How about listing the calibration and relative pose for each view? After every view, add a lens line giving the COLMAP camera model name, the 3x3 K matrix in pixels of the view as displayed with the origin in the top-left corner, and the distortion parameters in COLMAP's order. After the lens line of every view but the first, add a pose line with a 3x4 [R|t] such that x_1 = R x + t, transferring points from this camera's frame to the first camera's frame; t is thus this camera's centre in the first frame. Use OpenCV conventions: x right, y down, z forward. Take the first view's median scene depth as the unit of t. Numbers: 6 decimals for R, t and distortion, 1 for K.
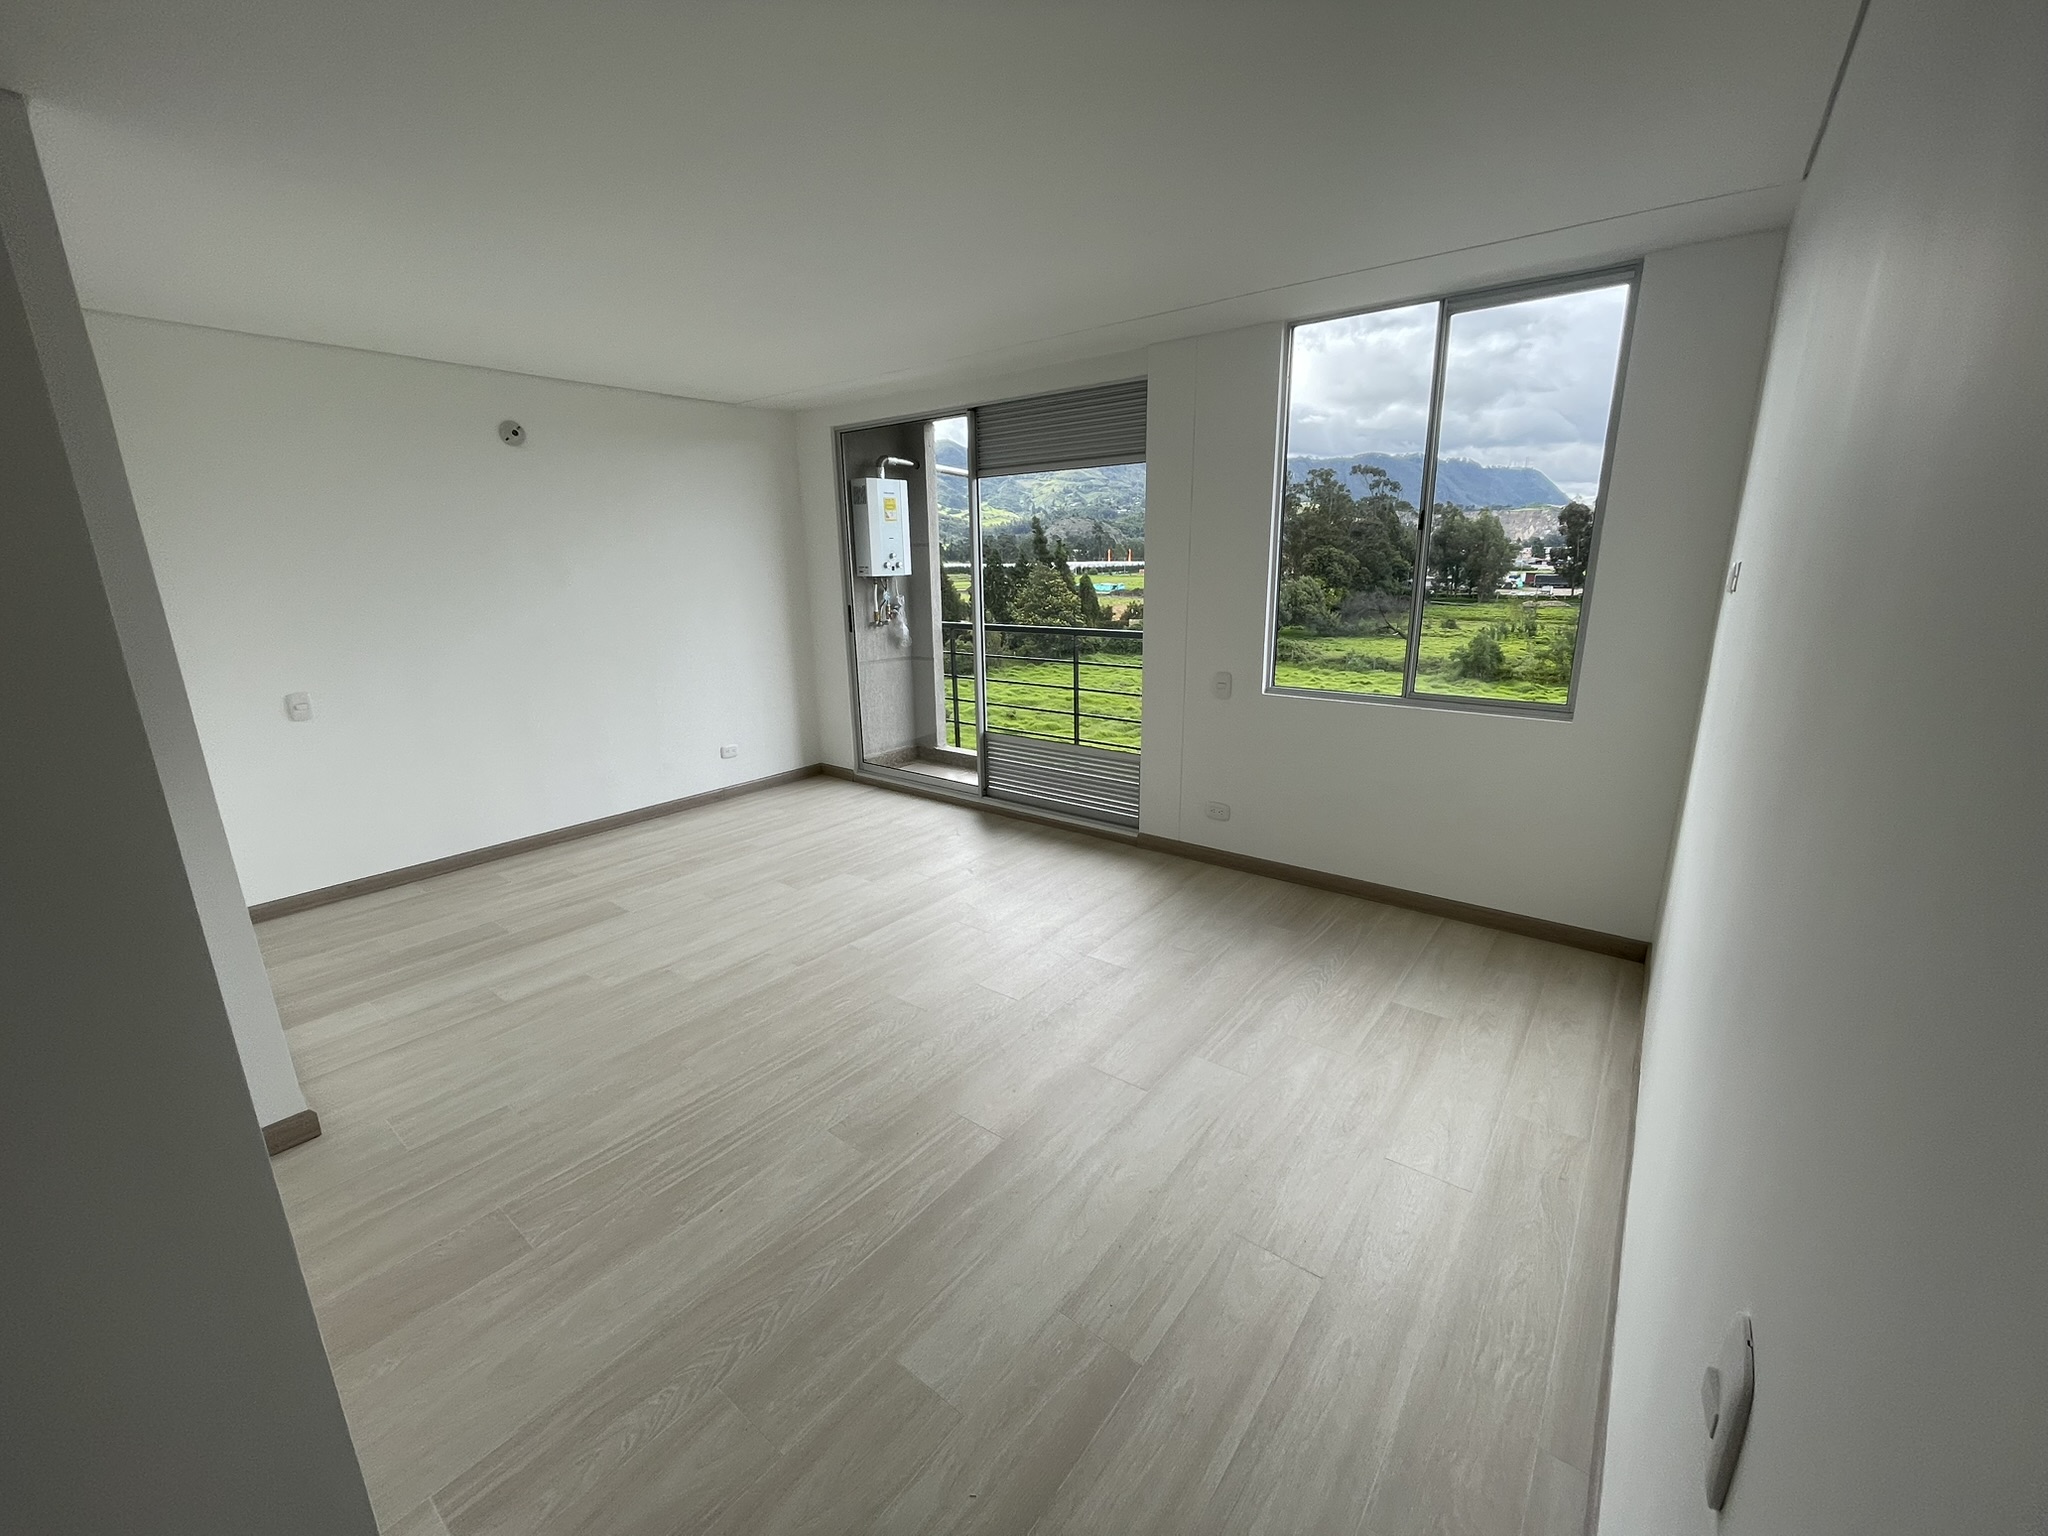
lens RADIAL K [[819.3, 0, 1028.3], [0, 819.3, 765.7], [0, 0, 1]] dist [-0.002861, 0.000178]
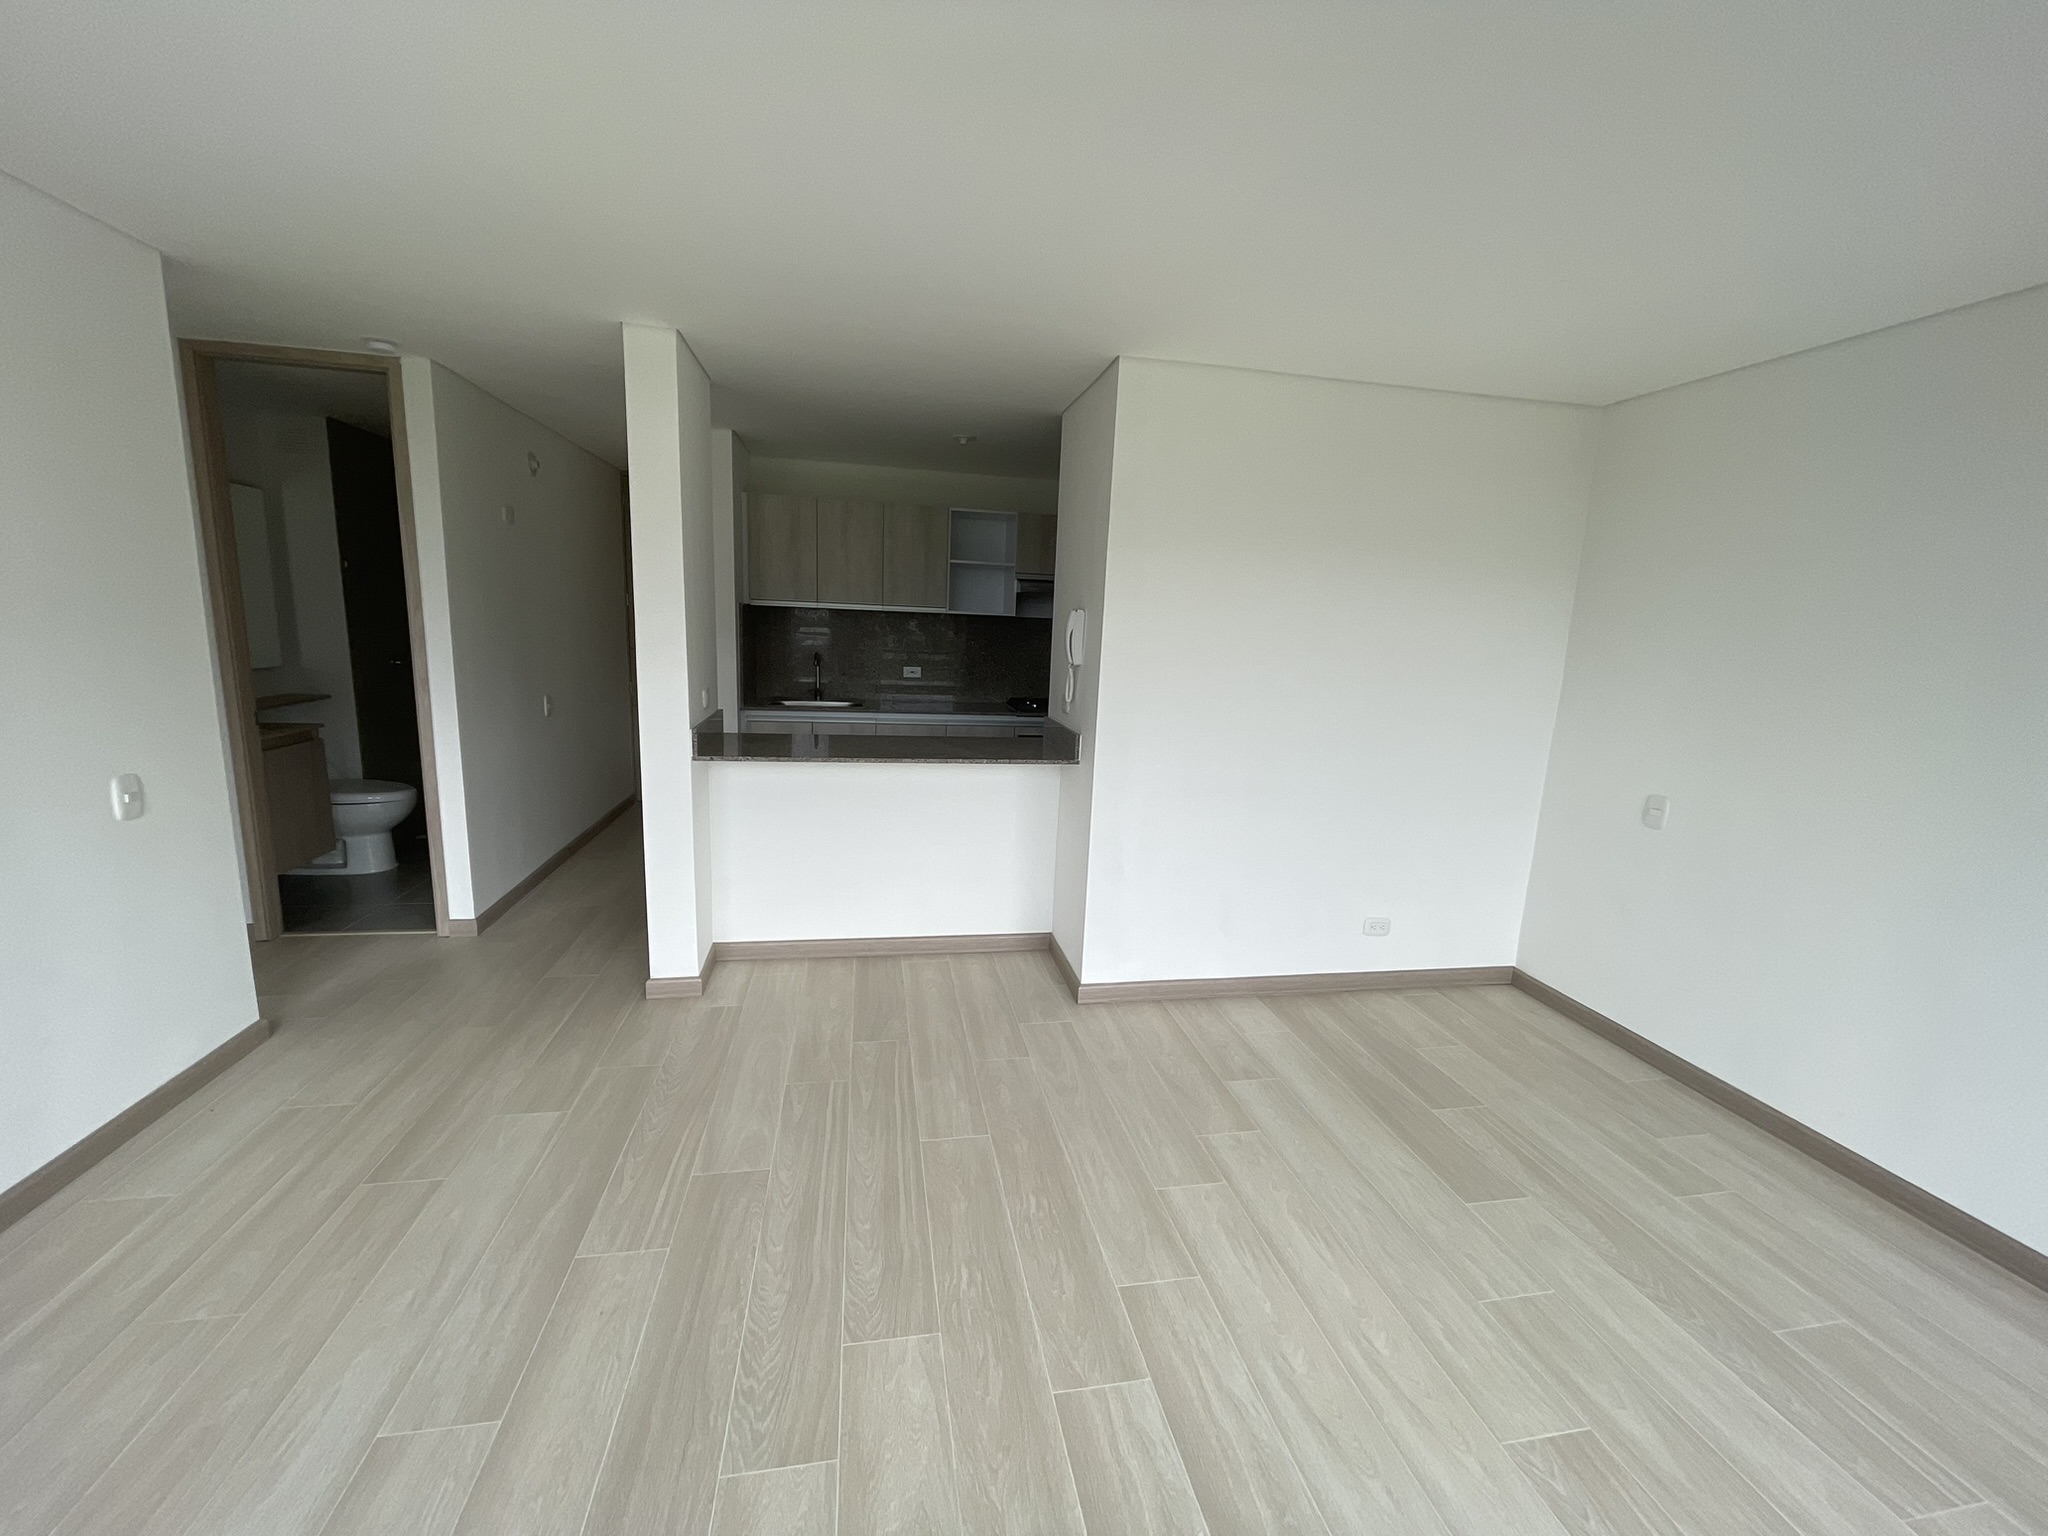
lens RADIAL K [[819.3, 0, 1028.2], [0, 819.3, 768.9], [0, 0, 1]] dist [-0.002861, 0.000178]
pose [[-0.659400, 0.119347, -0.742258, 0.133105], [-0.215673, 0.915788, 0.338846, -0.237261], [0.720192, 0.383520, -0.578131, 0.929485]]
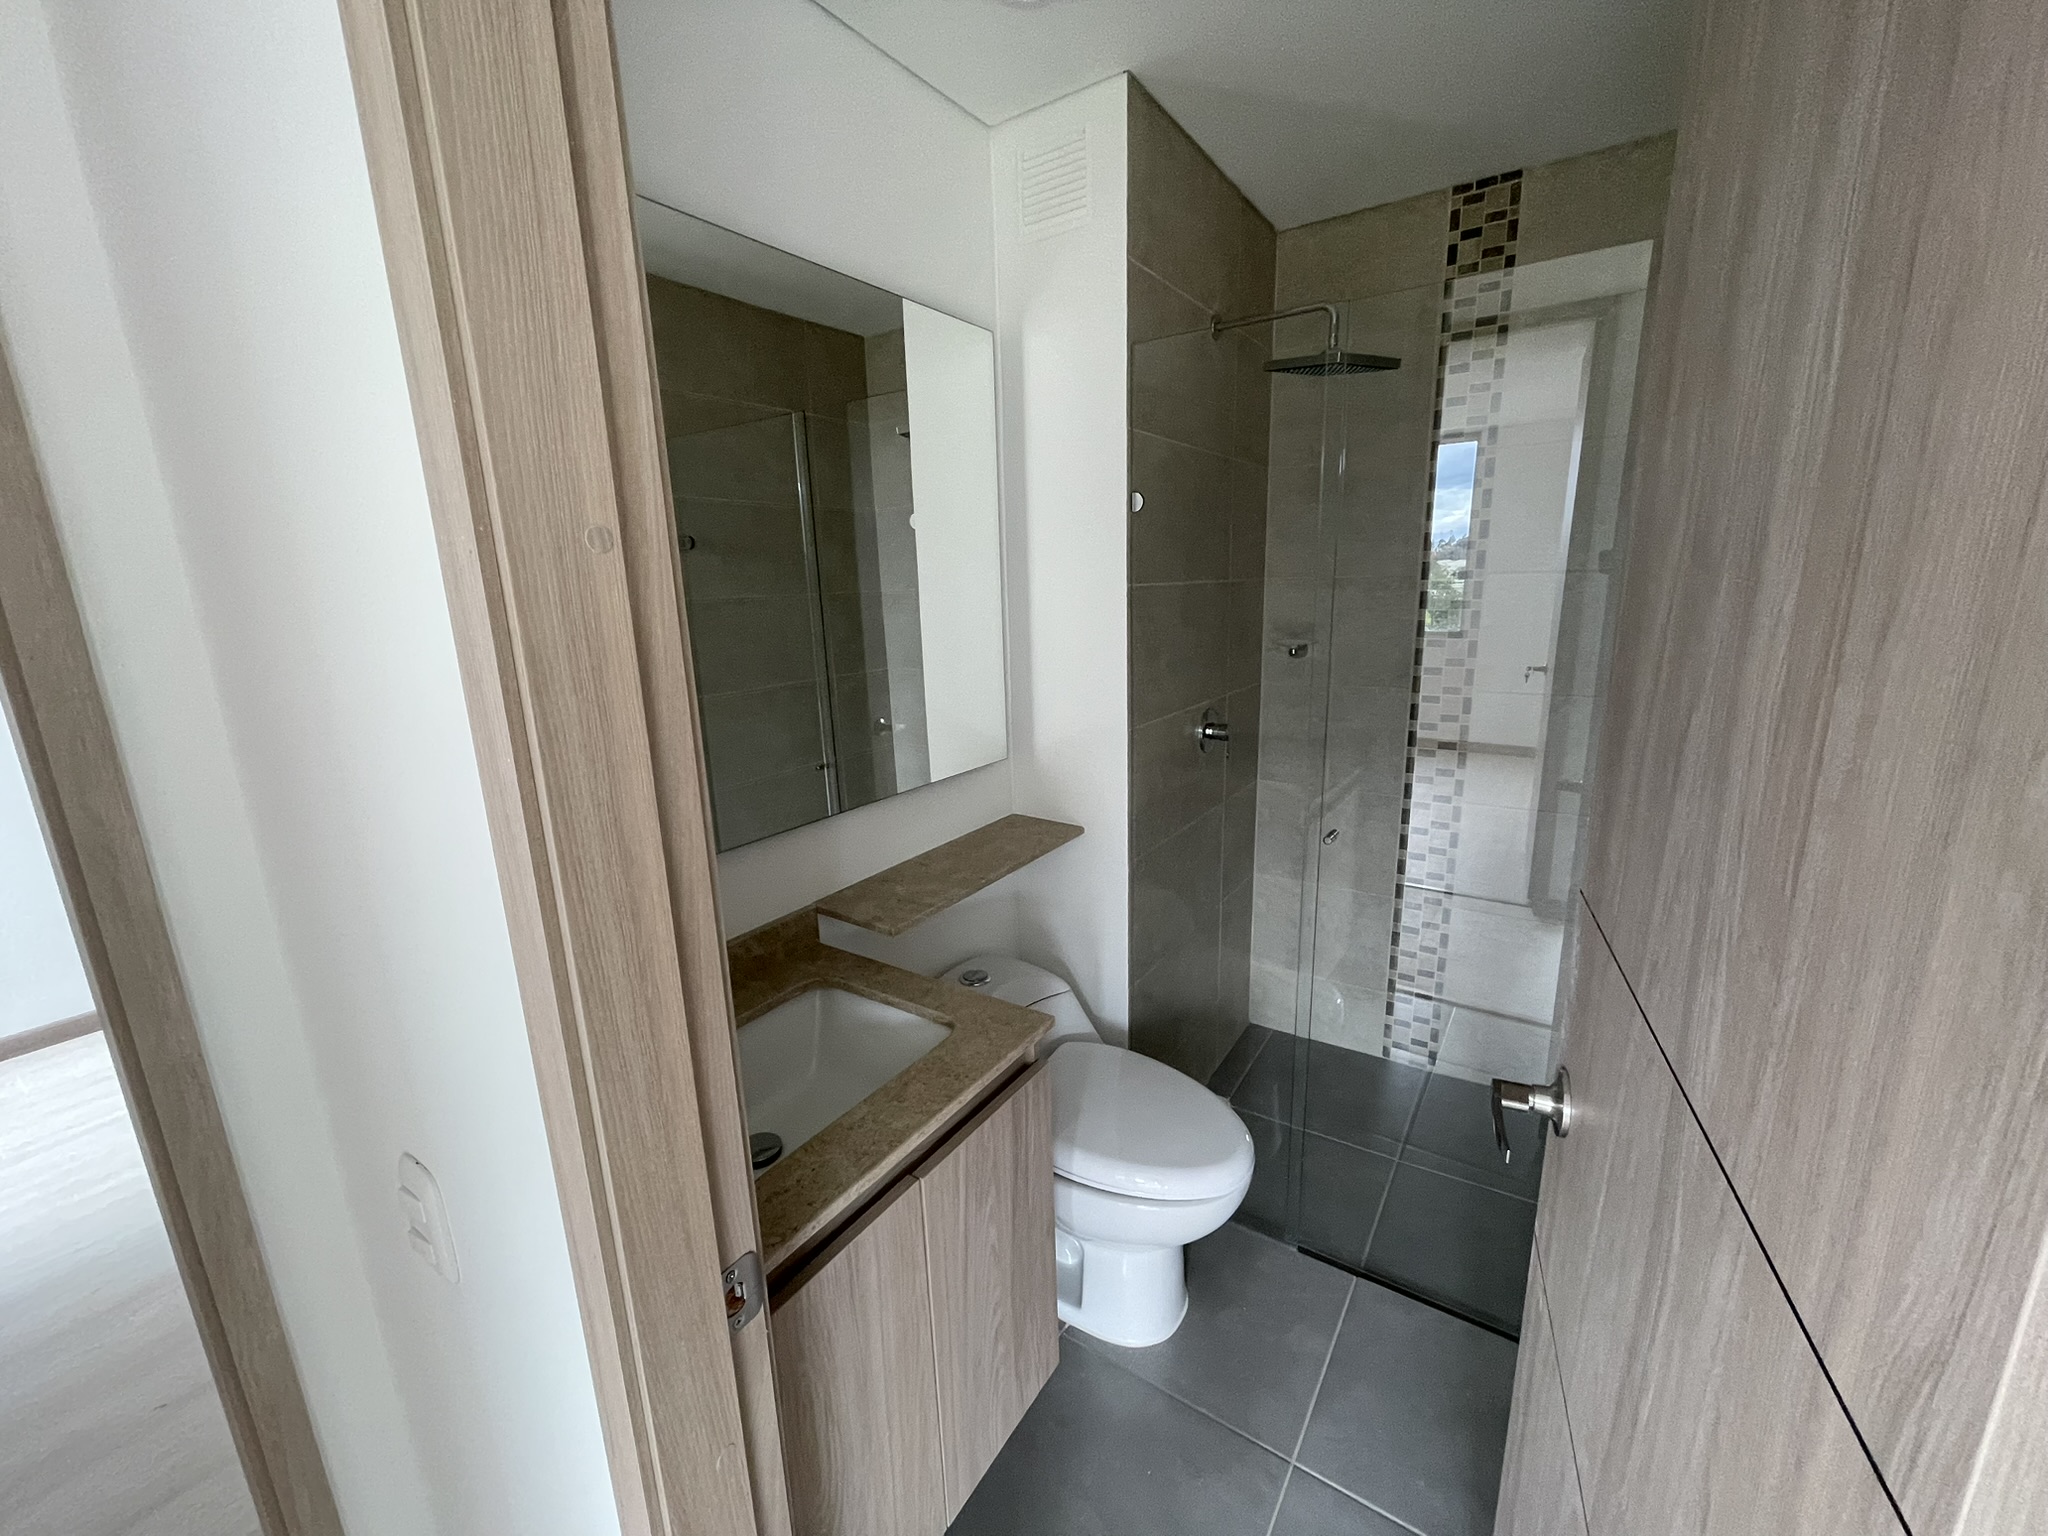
lens RADIAL K [[819.3, 0, 1026.9], [0, 819.3, 771.3], [0, 0, 1]] dist [-0.002861, 0.000178]
pose [[-0.996752, 0.051663, -0.061778, 0.056880], [0.017354, 0.886880, 0.461673, -0.116741], [0.078641, 0.459101, -0.884896, 0.450064]]
